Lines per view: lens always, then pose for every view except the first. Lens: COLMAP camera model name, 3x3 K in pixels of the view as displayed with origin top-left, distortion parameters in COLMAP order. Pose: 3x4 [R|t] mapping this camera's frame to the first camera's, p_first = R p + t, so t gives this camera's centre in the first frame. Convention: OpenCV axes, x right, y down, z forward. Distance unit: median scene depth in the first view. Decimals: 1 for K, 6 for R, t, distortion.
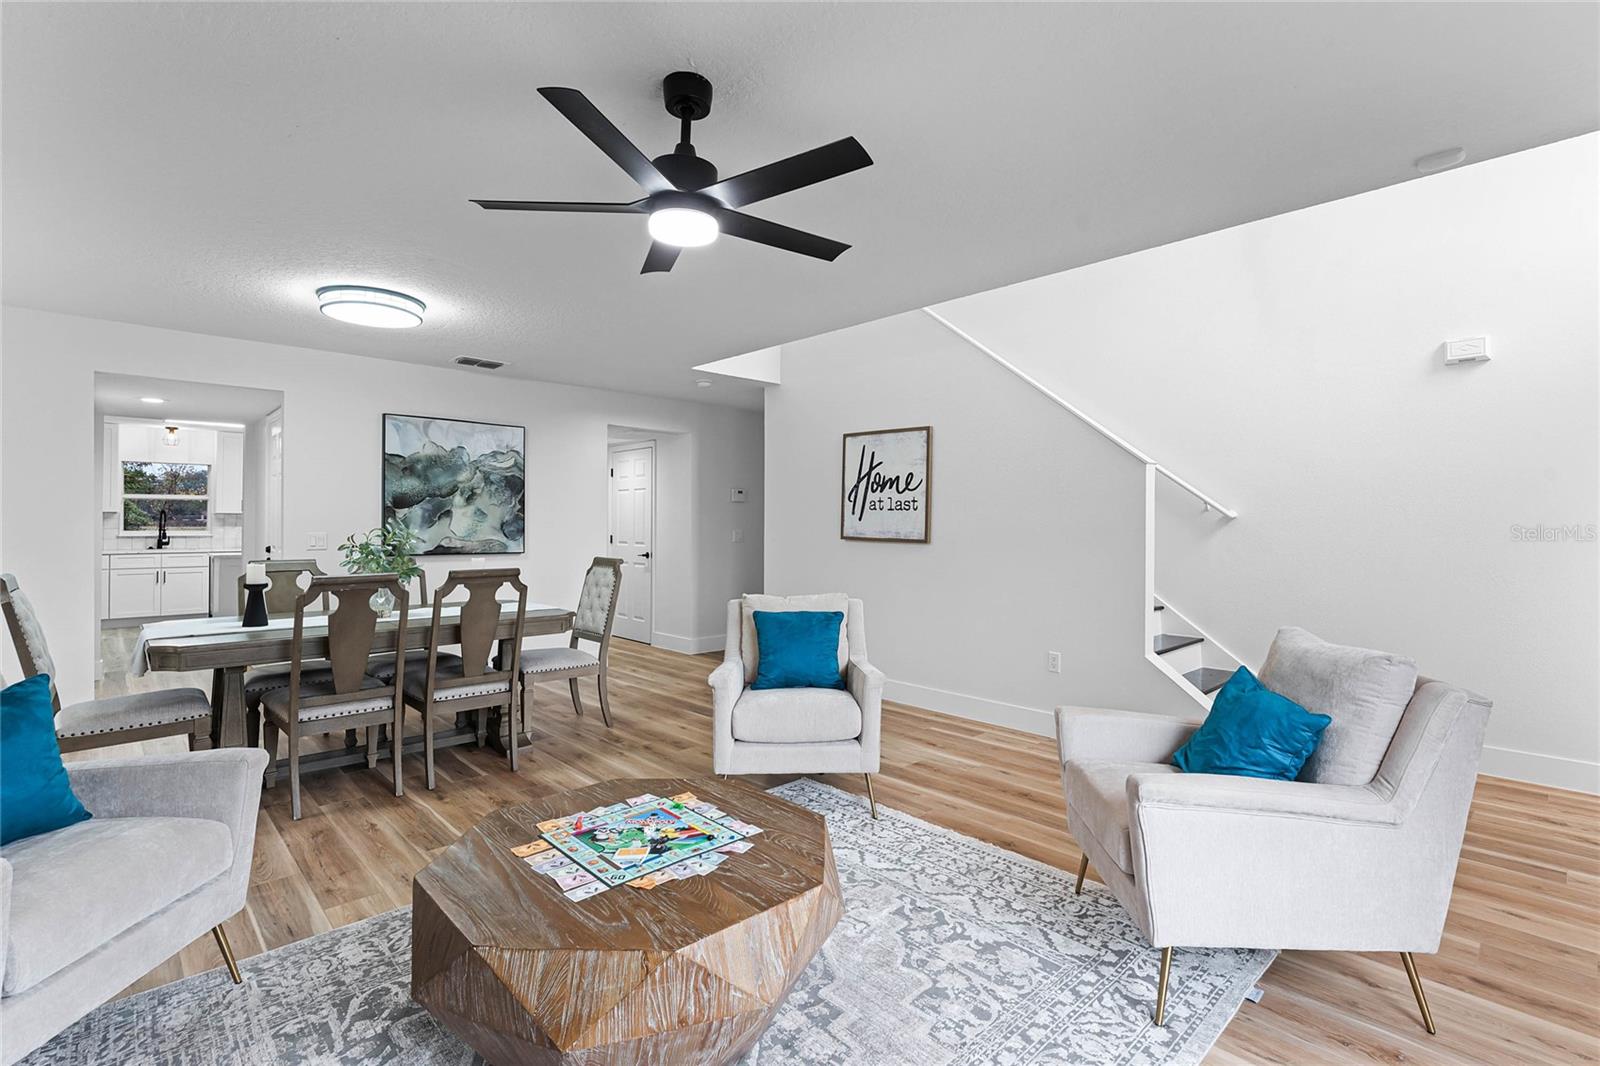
lens RADIAL K [[731.6, 0, 800.0], [0, 731.6, 533.0], [0, 0, 1]] dist [-0.000612, -0.000028]
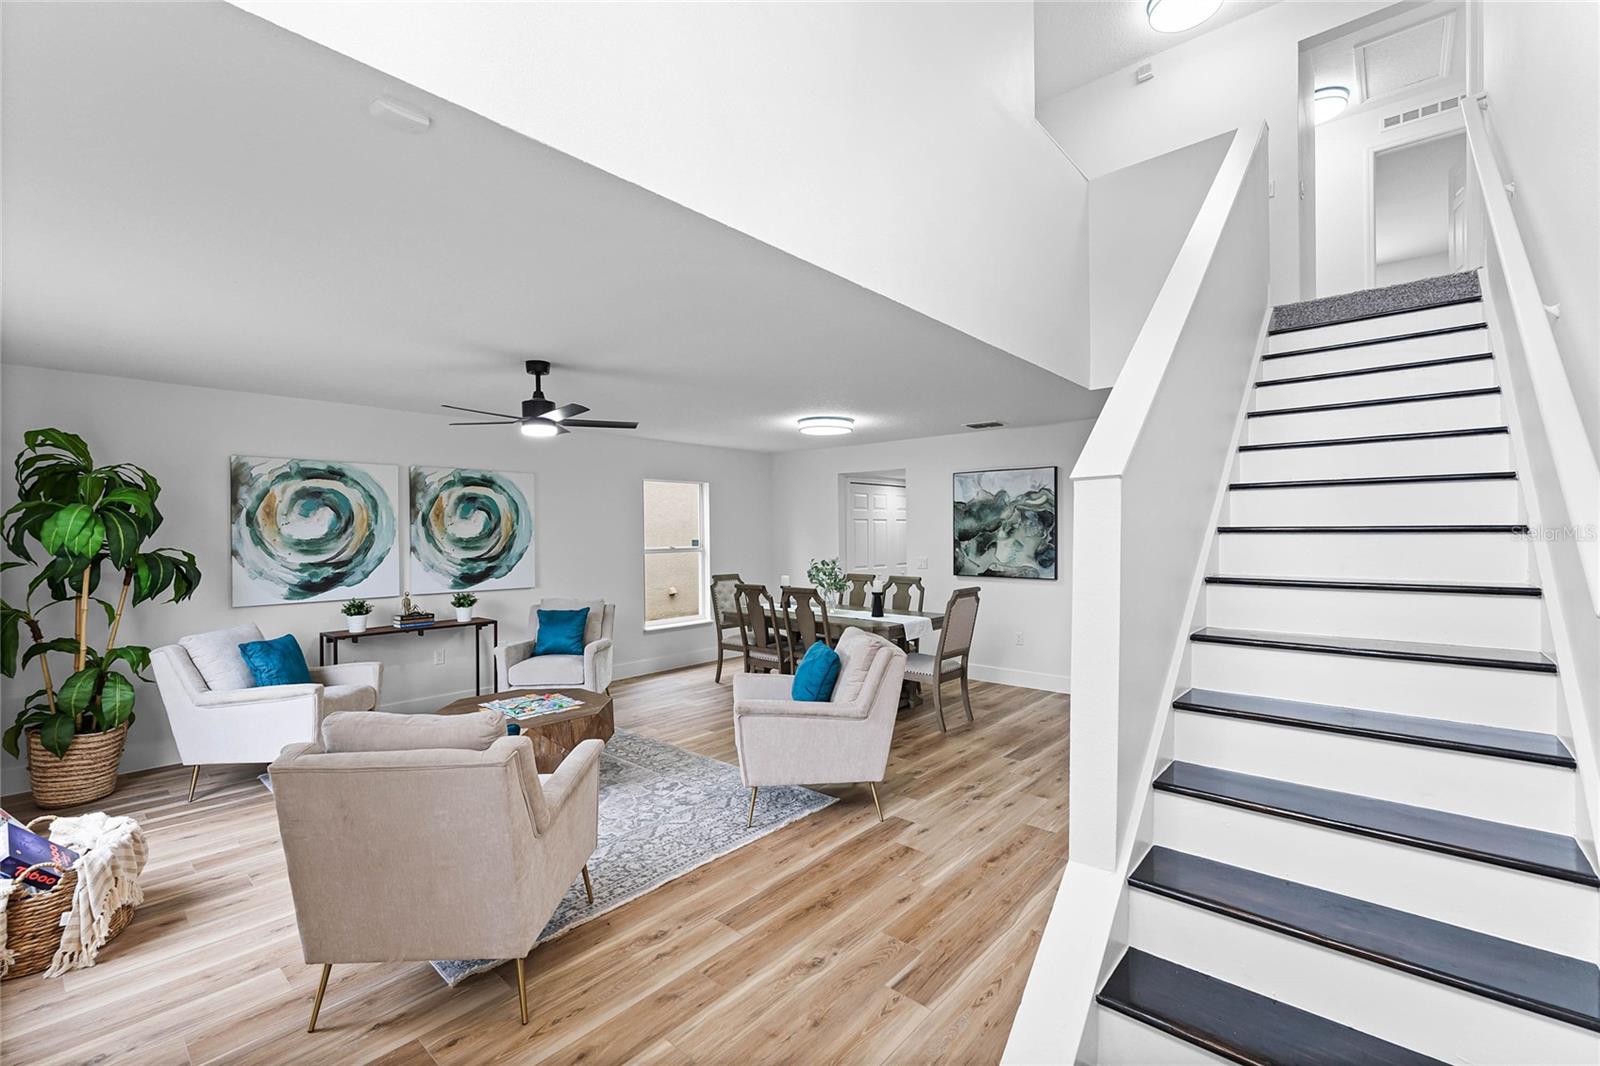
lens RADIAL K [[685.4, 0, 800.0], [0, 685.4, 533.0], [0, 0, 1]] dist [0.000164, 0.000164]
pose [[0.089161, -0.004414, -0.996007, 0.687676], [-0.004944, 0.999976, -0.004874, -0.039999], [0.996005, 0.005359, 0.089137, 0.567872]]
